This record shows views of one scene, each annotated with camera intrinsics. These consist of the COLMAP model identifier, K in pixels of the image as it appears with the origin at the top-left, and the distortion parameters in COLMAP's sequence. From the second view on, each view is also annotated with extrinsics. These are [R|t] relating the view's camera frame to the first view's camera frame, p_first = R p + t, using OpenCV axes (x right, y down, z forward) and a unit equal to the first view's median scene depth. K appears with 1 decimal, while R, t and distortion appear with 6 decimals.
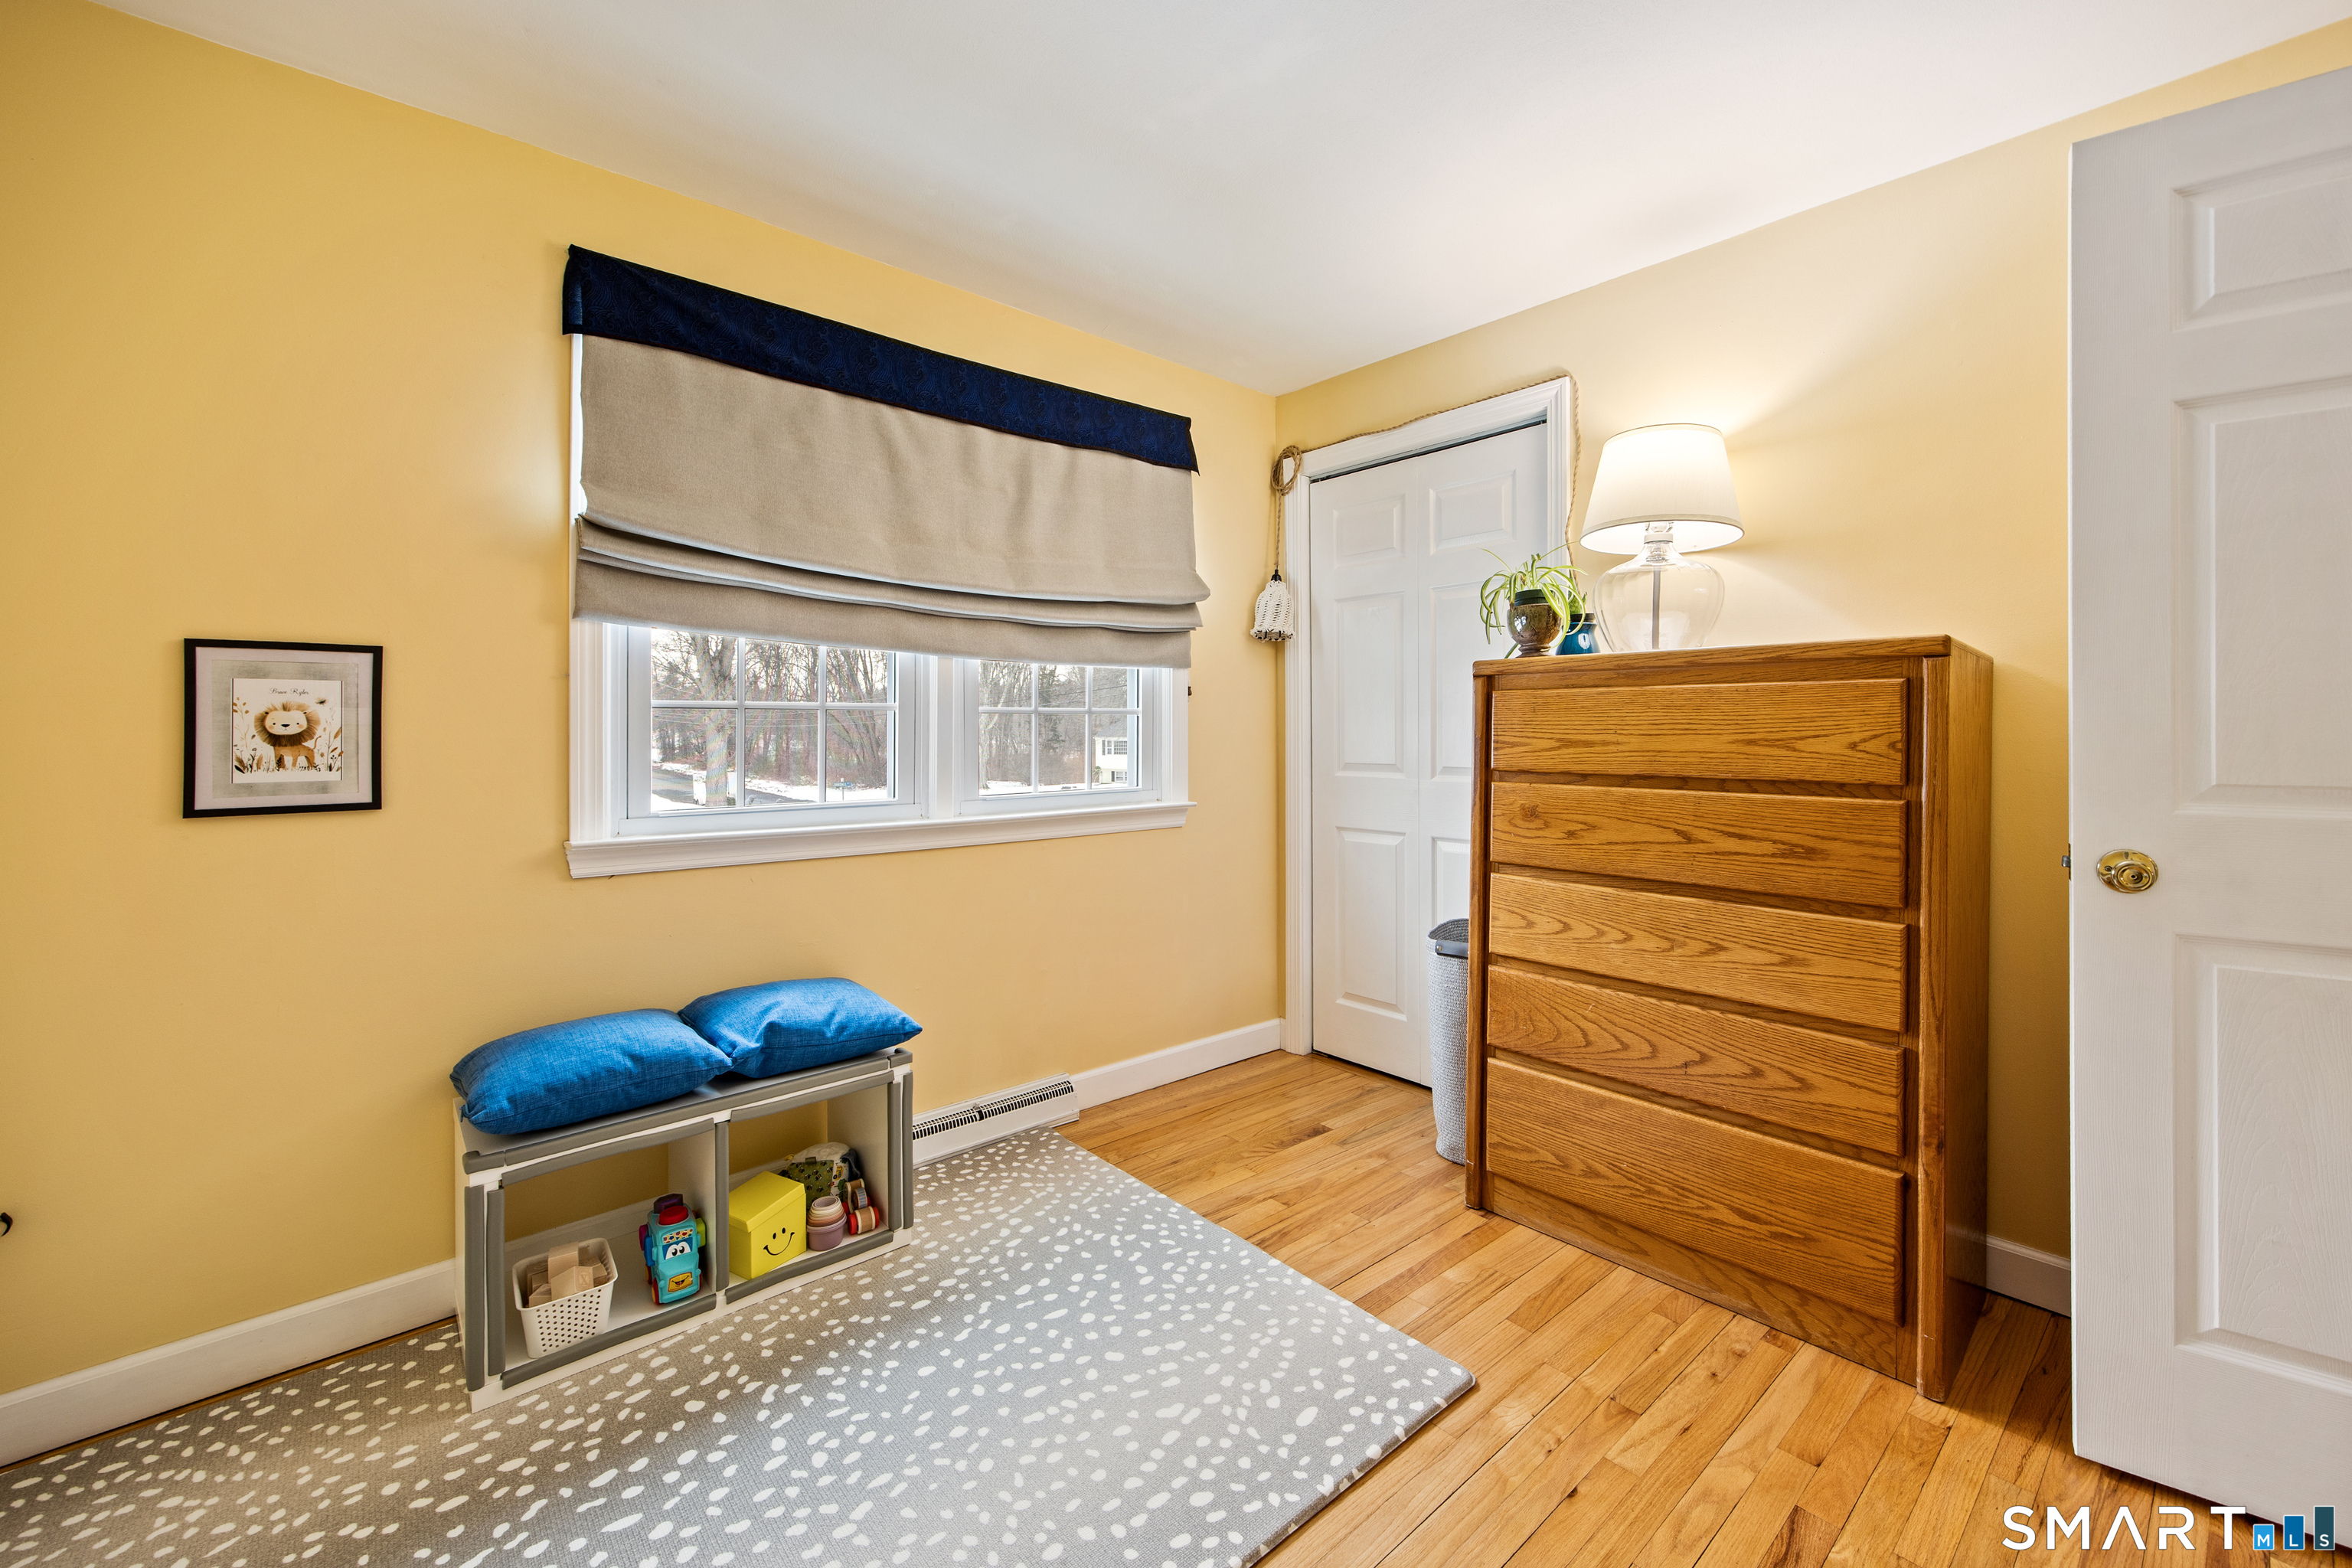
lens RADIAL K [[945.1, 0, 1232.8], [0, 945.1, 716.9], [0, 0, 1]] dist [0.001146, 0.000105]
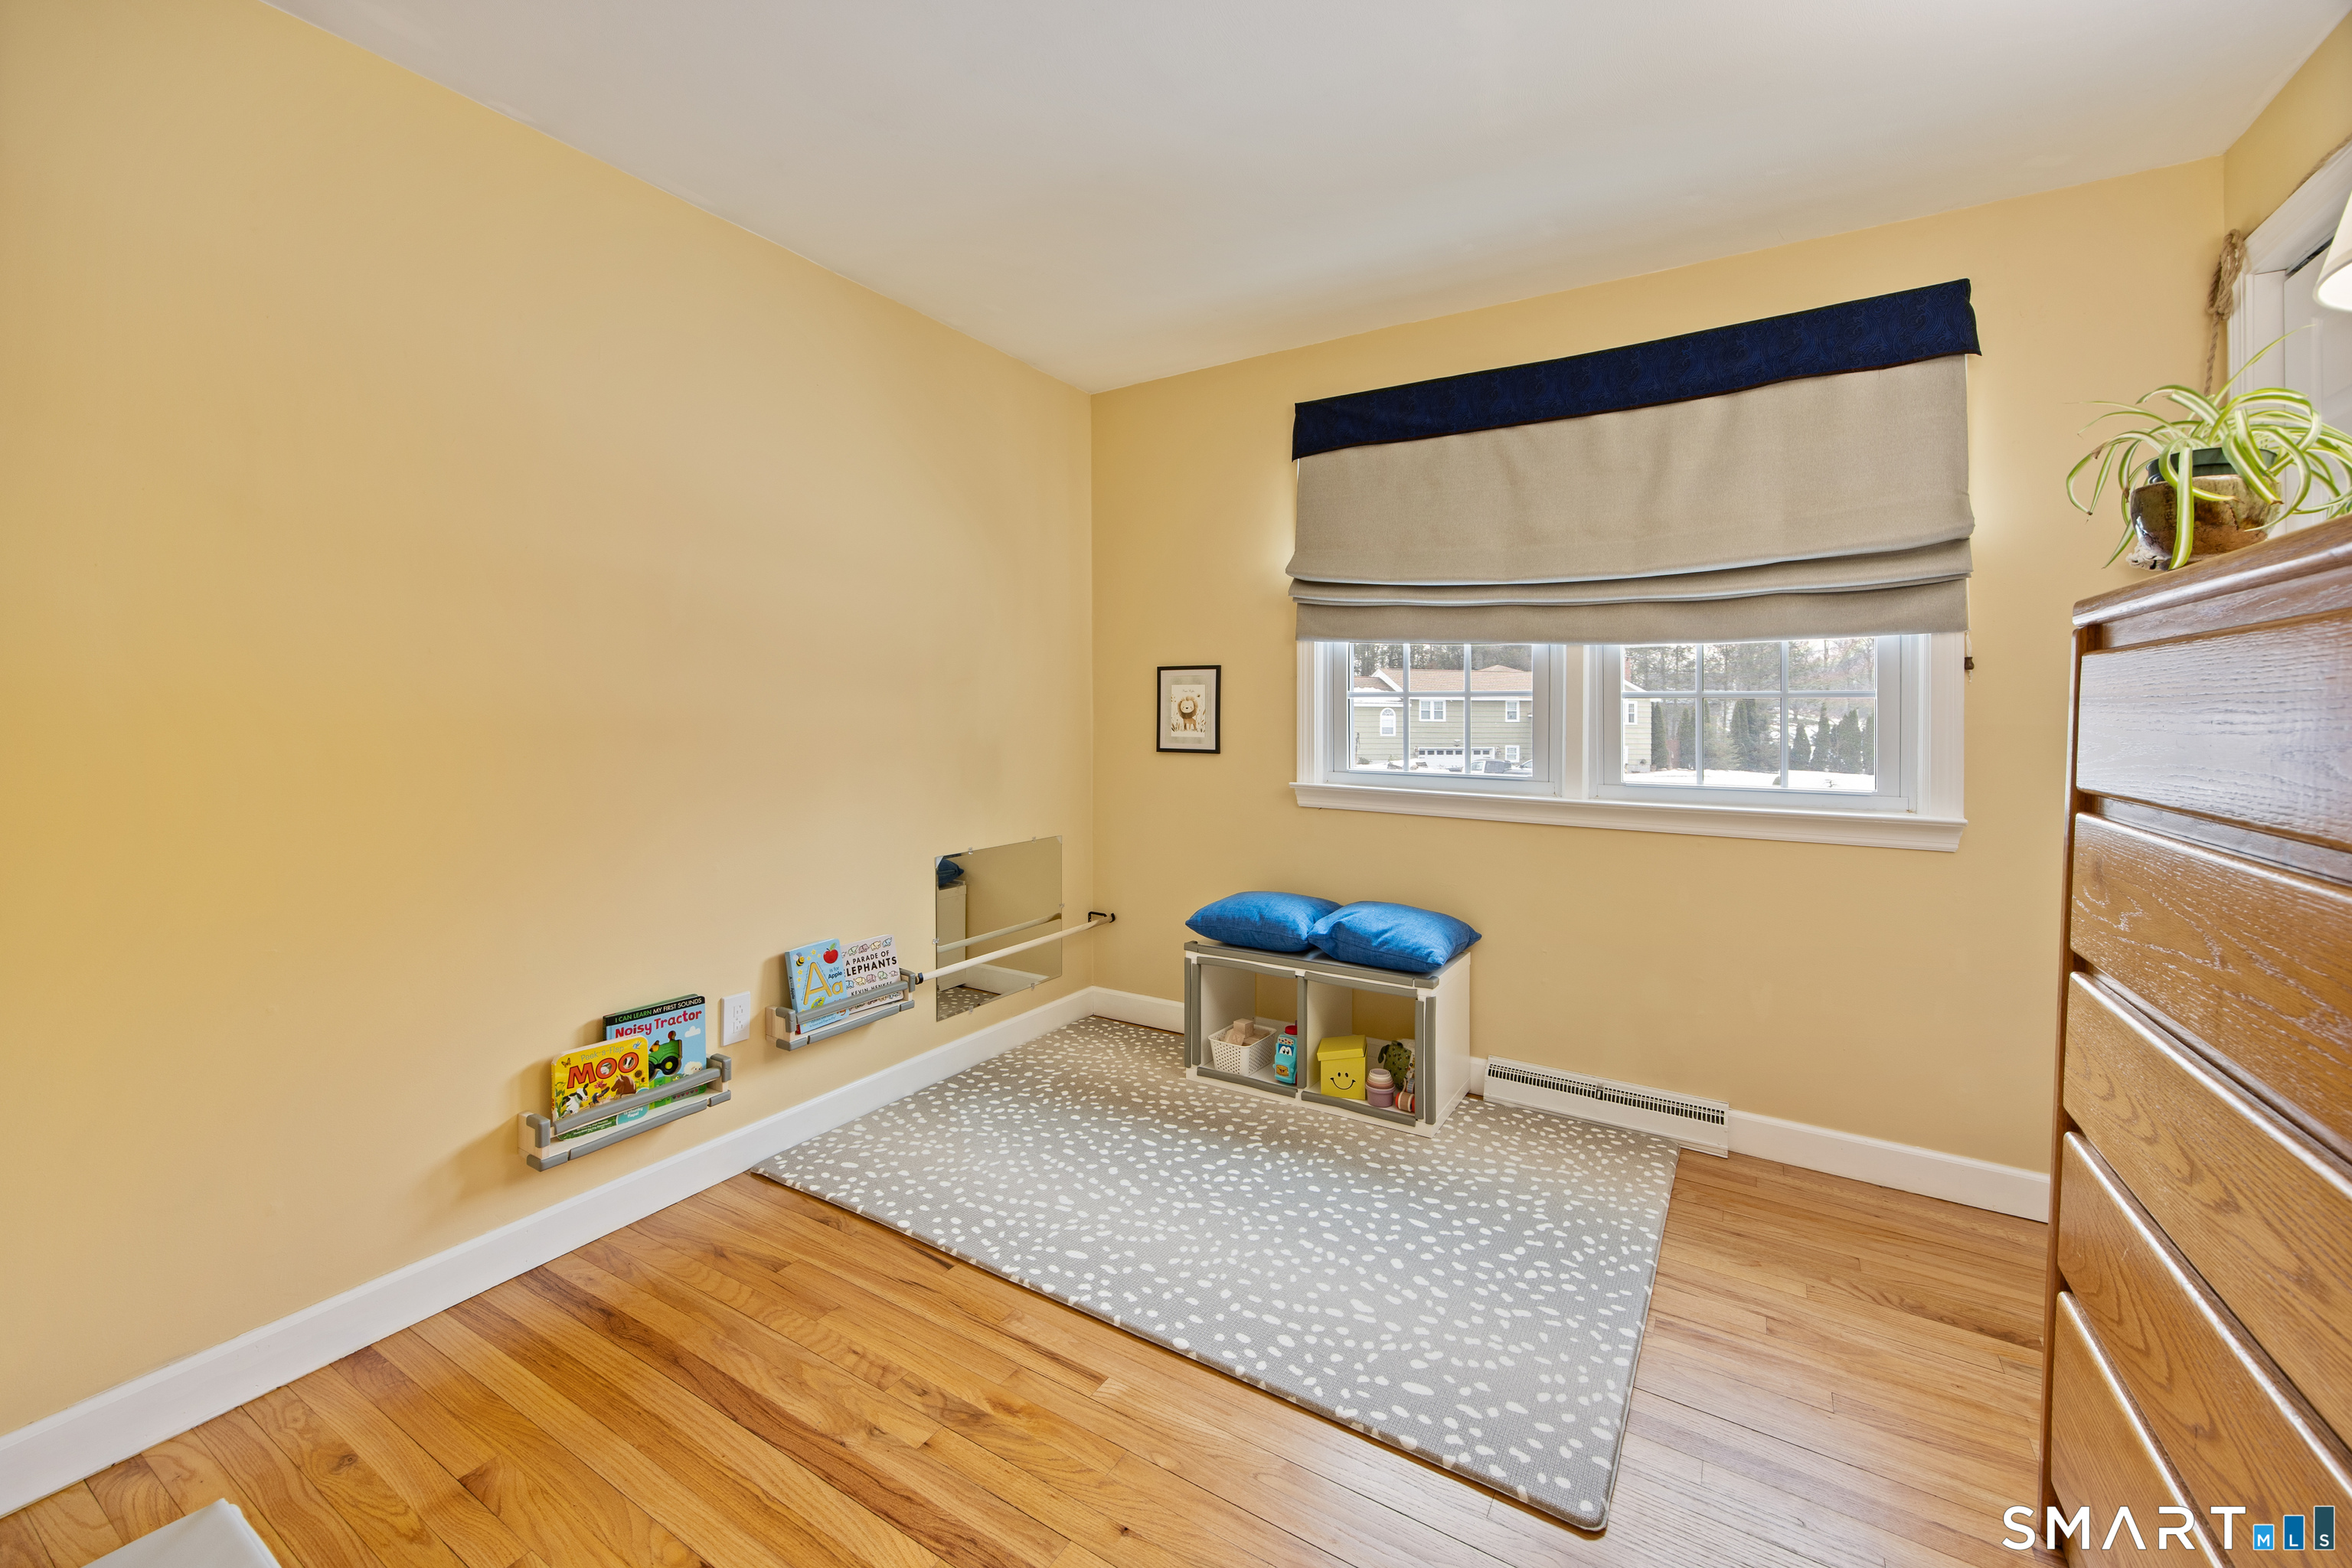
lens RADIAL K [[945.1, 0, 1149.0], [0, 945.1, 700.8], [0, 0, 1]] dist [0.001146, 0.000105]
pose [[0.266588, -0.001690, -0.963809, 0.803090], [0.007018, 0.999975, 0.000188, -0.006533], [0.963785, -0.006814, 0.266593, 0.365780]]
